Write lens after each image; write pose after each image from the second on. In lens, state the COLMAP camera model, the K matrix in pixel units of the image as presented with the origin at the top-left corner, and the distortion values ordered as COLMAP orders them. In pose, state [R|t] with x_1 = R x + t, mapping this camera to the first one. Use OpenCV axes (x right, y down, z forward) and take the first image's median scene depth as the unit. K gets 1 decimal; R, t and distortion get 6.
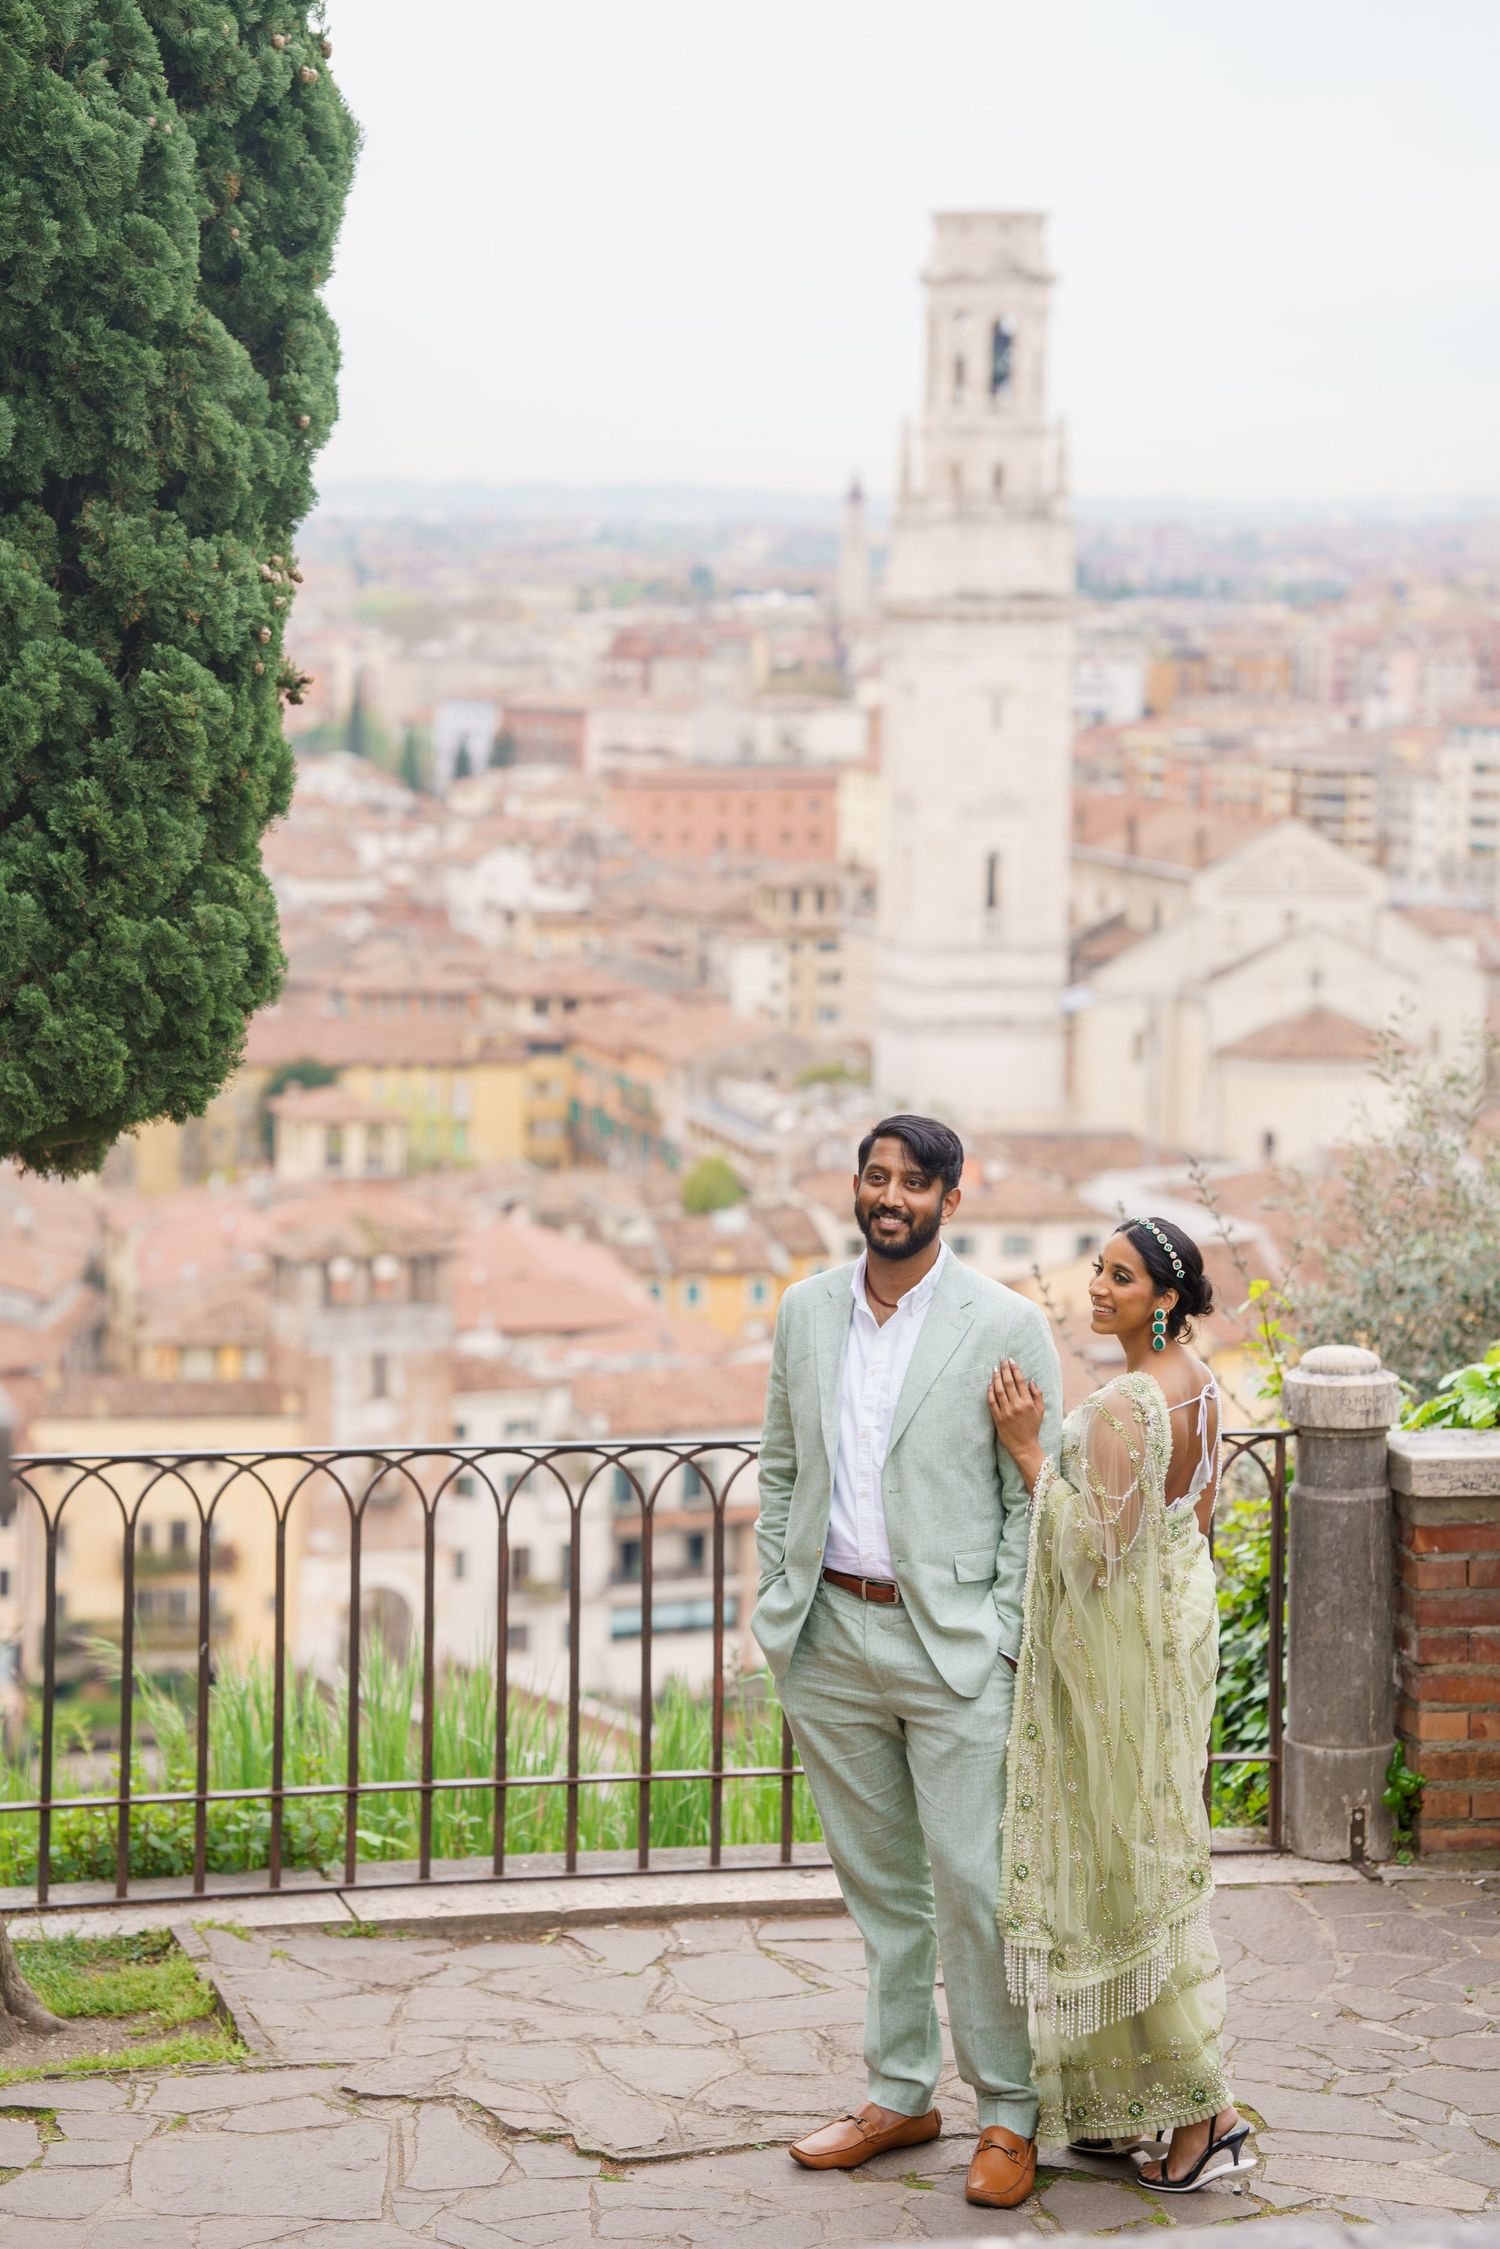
lens RADIAL K [[5415.5, 0, 750.3], [0, 5415.5, 1125.0], [0, 0, 1]] dist [0.788903, 0.766095]
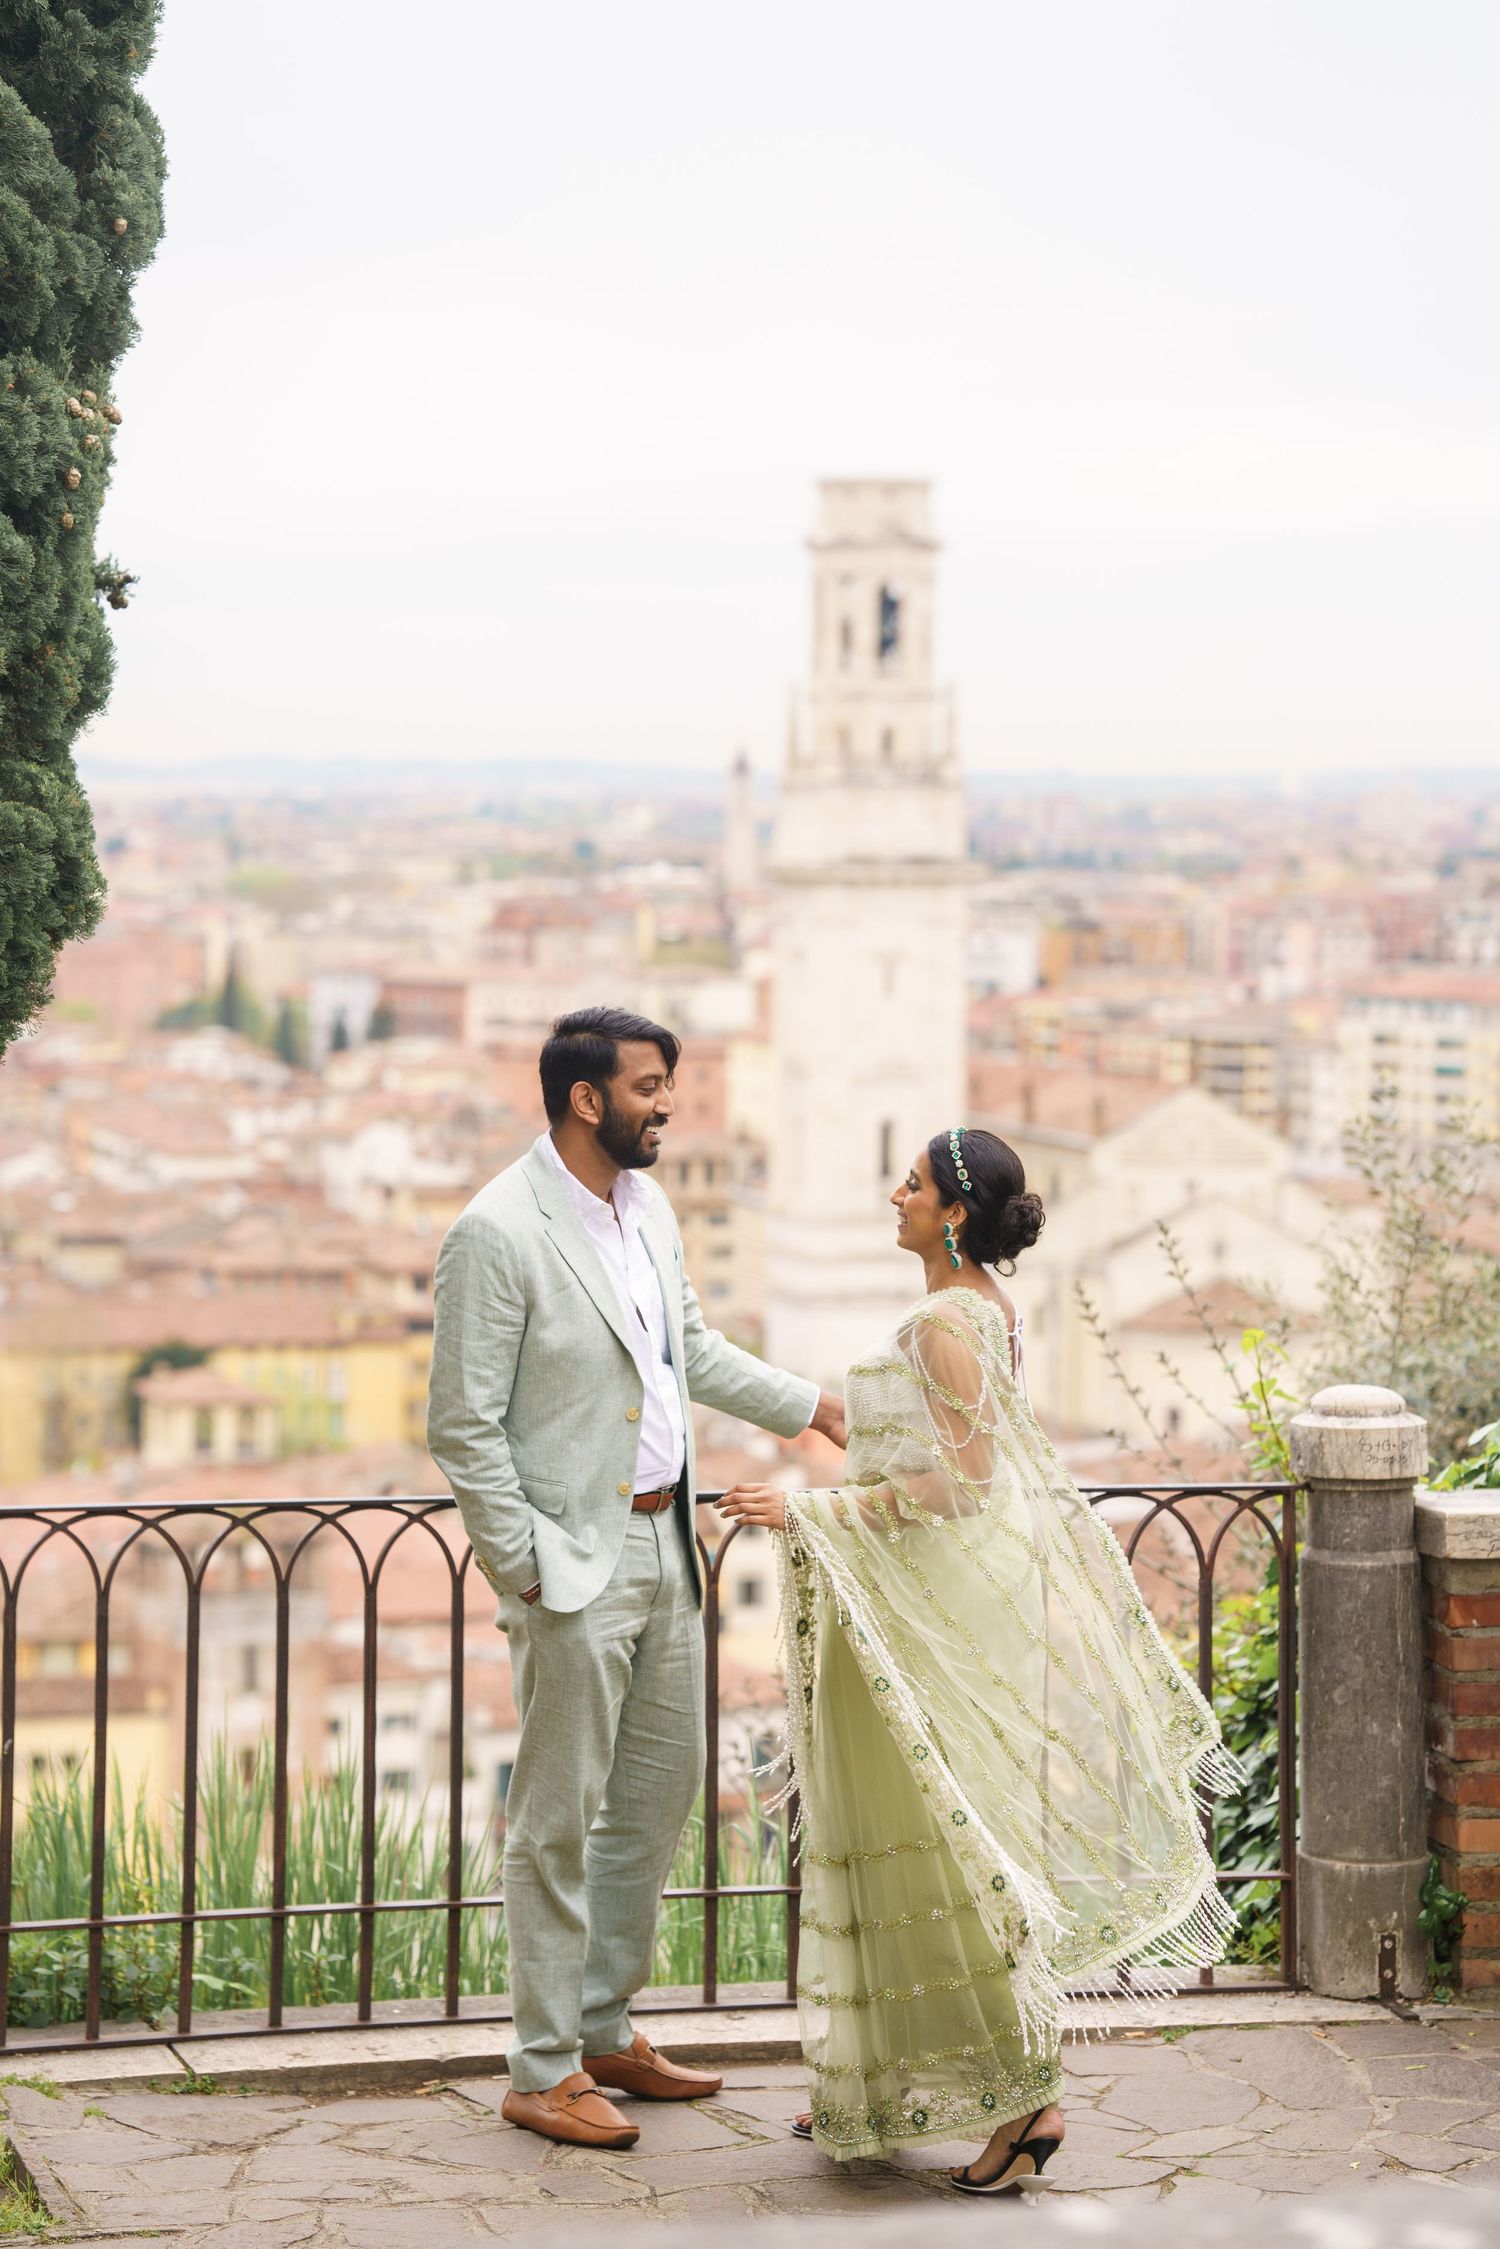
lens RADIAL K [[5584.8, 0, 753.1], [0, 5584.8, 1097.7], [0, 0, 1]] dist [0.770429, 0.970296]
pose [[0.999763, -0.006390, 0.020829, -0.004031], [0.007531, 0.998447, -0.055194, 0.043952], [-0.020444, 0.055338, 0.998258, 0.124773]]
